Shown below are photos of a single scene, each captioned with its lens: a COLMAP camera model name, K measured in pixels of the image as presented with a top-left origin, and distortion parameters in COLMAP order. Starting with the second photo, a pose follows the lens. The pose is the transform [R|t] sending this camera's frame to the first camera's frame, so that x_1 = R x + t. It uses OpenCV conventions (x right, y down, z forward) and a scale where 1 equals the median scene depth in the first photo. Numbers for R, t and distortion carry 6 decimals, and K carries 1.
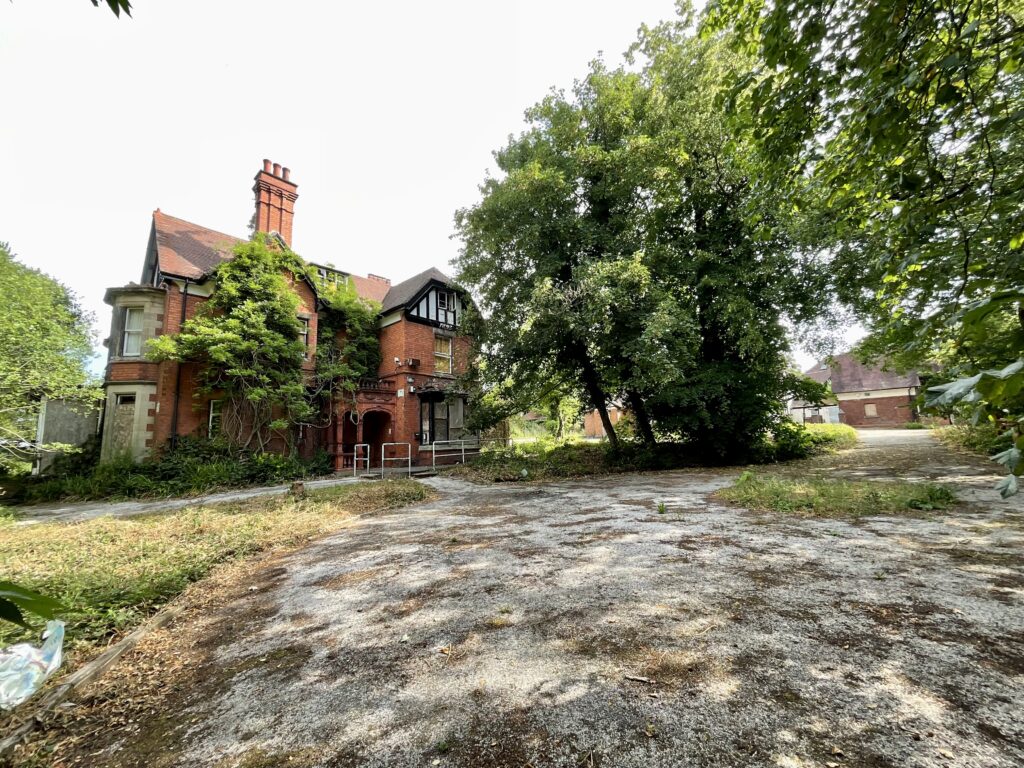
lens RADIAL K [[411.3, 0, 514.7], [0, 411.3, 383.3], [0, 0, 1]] dist [-0.006847, -0.000699]
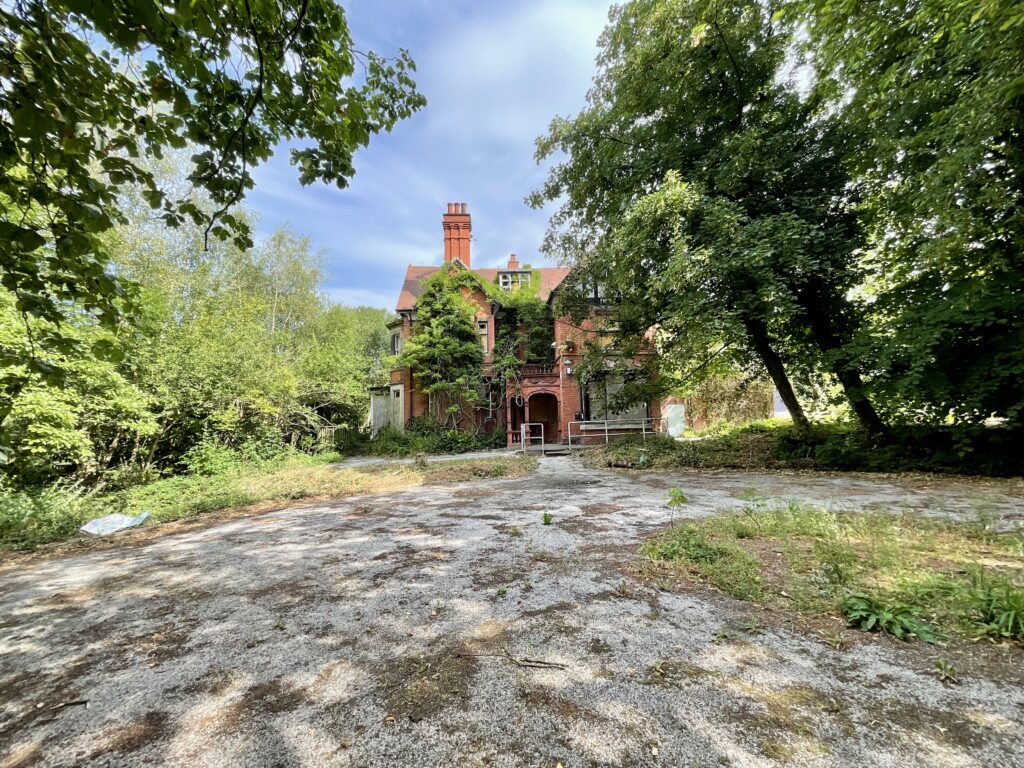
lens RADIAL K [[411.3, 0, 514.7], [0, 411.3, 381.5], [0, 0, 1]] dist [-0.006847, -0.000699]
pose [[0.705074, -0.059626, -0.706623, 0.431367], [0.109096, 0.993717, 0.025006, 0.000650], [0.700692, -0.094721, 0.707149, 0.182433]]
